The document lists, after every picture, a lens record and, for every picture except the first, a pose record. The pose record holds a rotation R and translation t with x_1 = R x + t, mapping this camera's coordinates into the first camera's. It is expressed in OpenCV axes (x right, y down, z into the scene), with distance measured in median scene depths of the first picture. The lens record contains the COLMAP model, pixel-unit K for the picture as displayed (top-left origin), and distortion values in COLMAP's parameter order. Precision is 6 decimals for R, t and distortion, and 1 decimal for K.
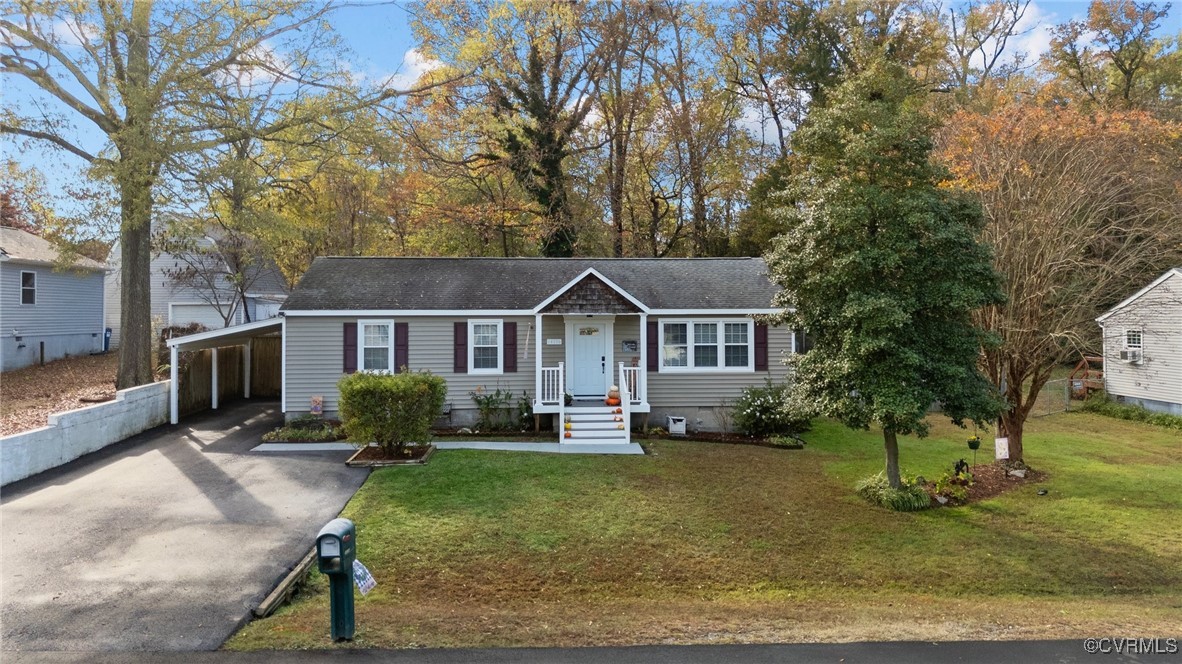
lens RADIAL K [[866.6, 0, 584.3], [0, 866.6, 308.0], [0, 0, 1]] dist [0.054508, -0.057683]
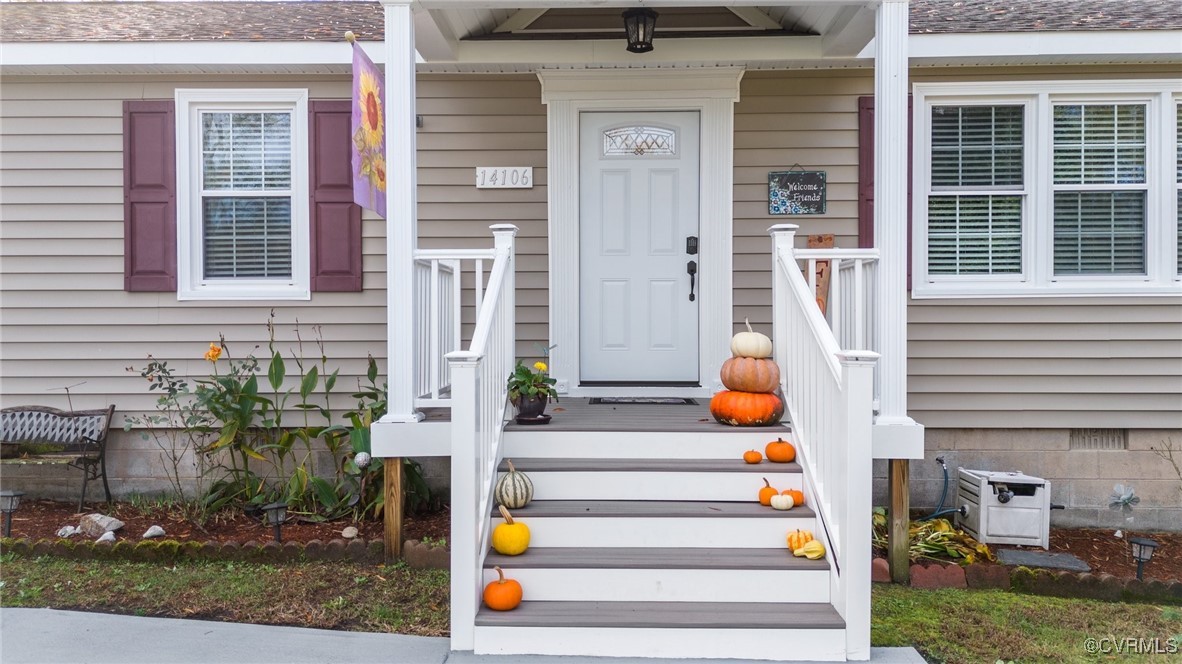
lens RADIAL K [[866.6, 0, 587.4], [0, 866.6, 331.7], [0, 0, 1]] dist [0.054508, -0.057683]
pose [[0.997184, 0.002758, -0.074938, 0.009973], [-0.001246, 0.999795, 0.020216, 0.081226], [0.074978, -0.020066, 0.996983, 0.749177]]
